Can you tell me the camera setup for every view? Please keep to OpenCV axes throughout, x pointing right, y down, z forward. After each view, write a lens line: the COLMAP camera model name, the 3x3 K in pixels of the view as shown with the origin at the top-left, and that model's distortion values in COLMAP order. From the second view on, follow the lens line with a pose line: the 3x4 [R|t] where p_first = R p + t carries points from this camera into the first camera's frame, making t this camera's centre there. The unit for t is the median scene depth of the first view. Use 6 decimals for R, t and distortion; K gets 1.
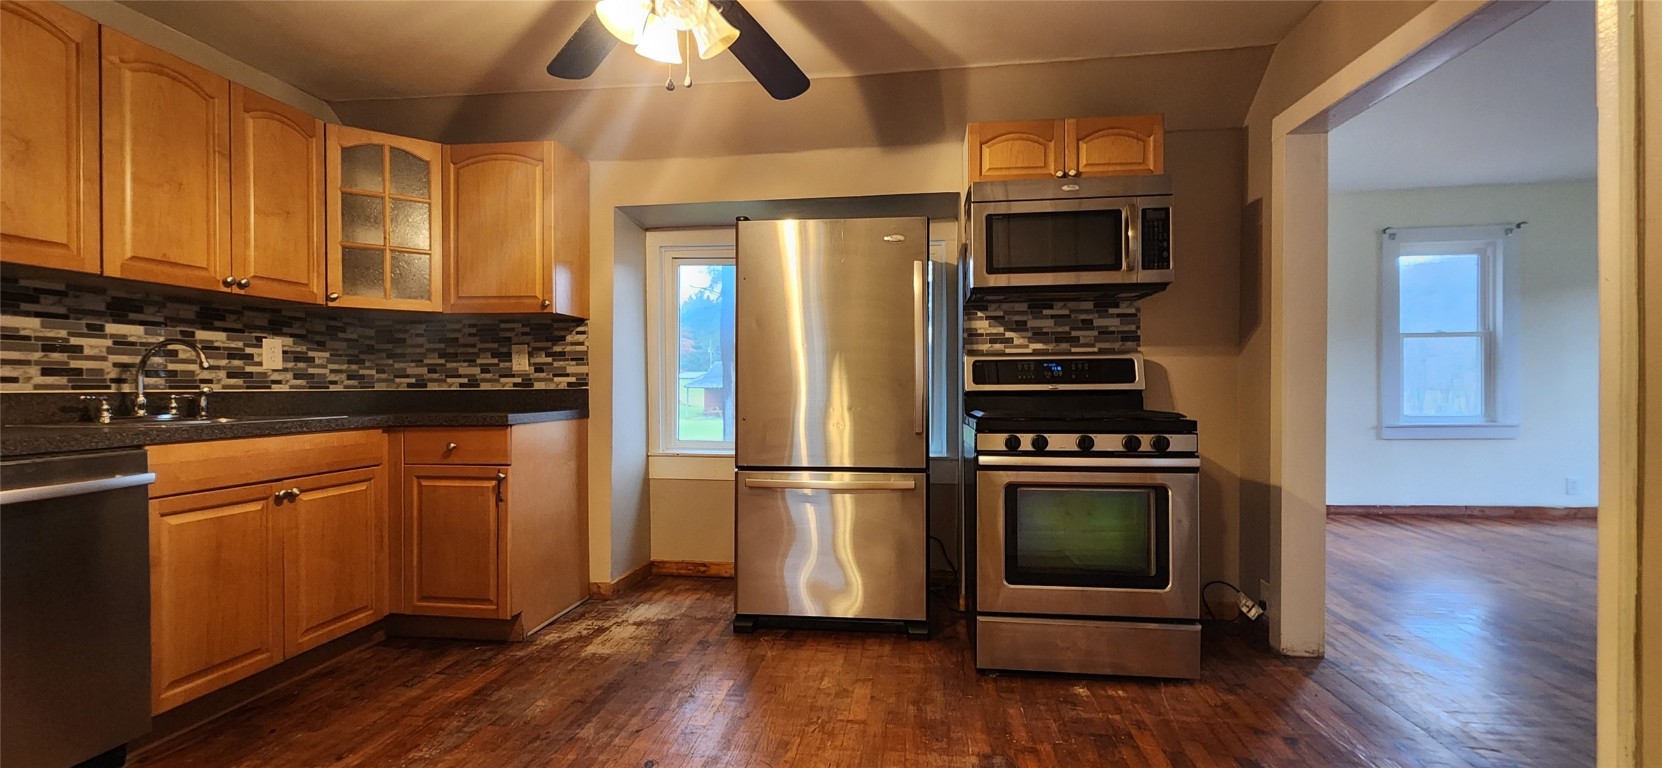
lens RADIAL K [[679.8, 0, 838.4], [0, 679.8, 387.7], [0, 0, 1]] dist [-0.000993, -0.000722]
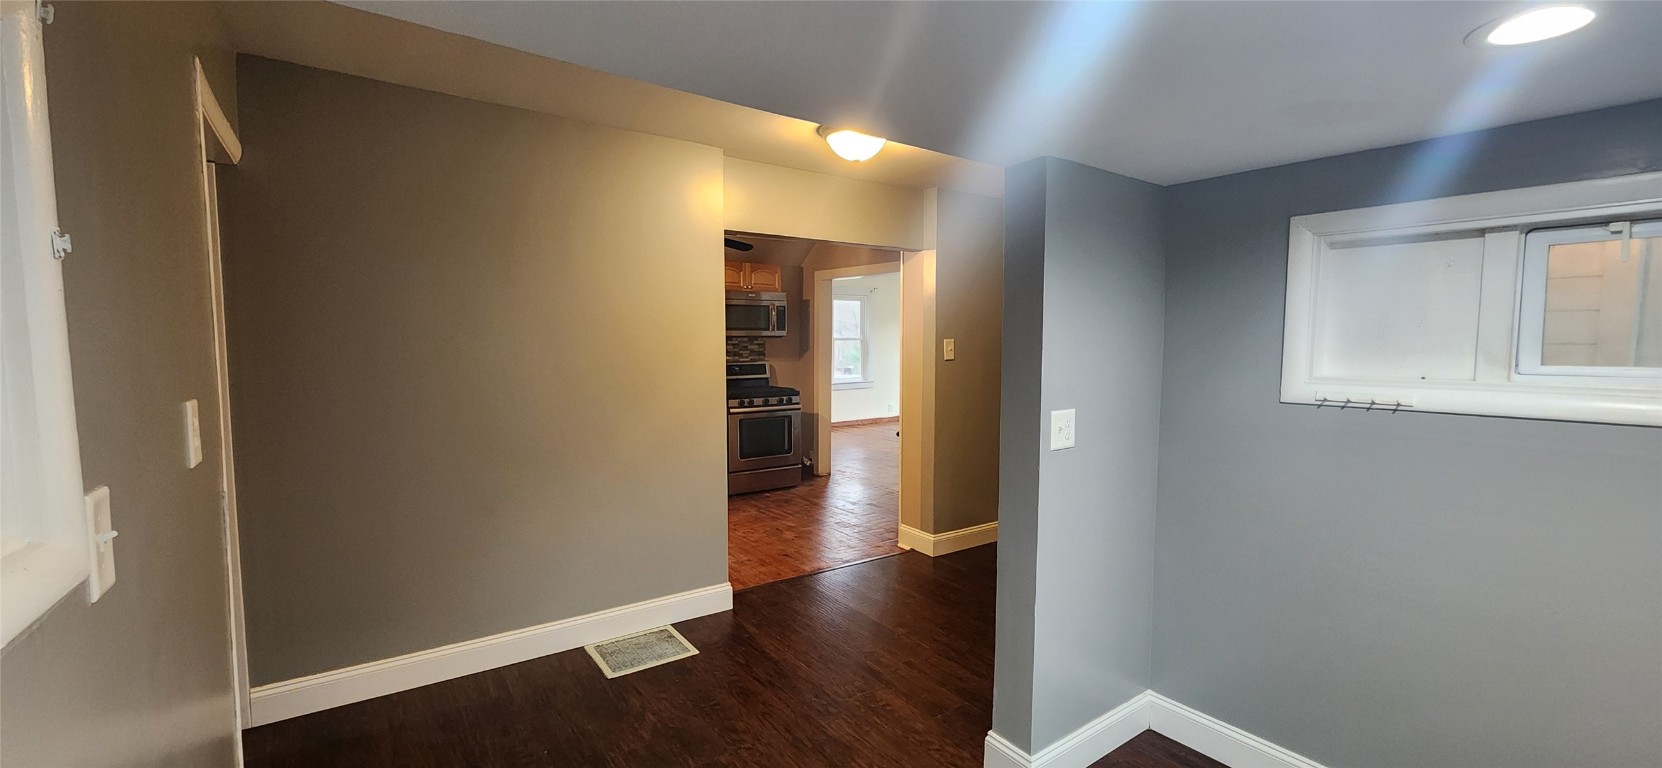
lens RADIAL K [[679.8, 0, 829.8], [0, 679.8, 386.7], [0, 0, 1]] dist [-0.000993, -0.000722]
pose [[0.732945, -0.046992, 0.678663, -0.986660], [0.006869, 0.998072, 0.061690, -0.107514], [-0.680254, -0.040553, 0.731854, -0.851060]]
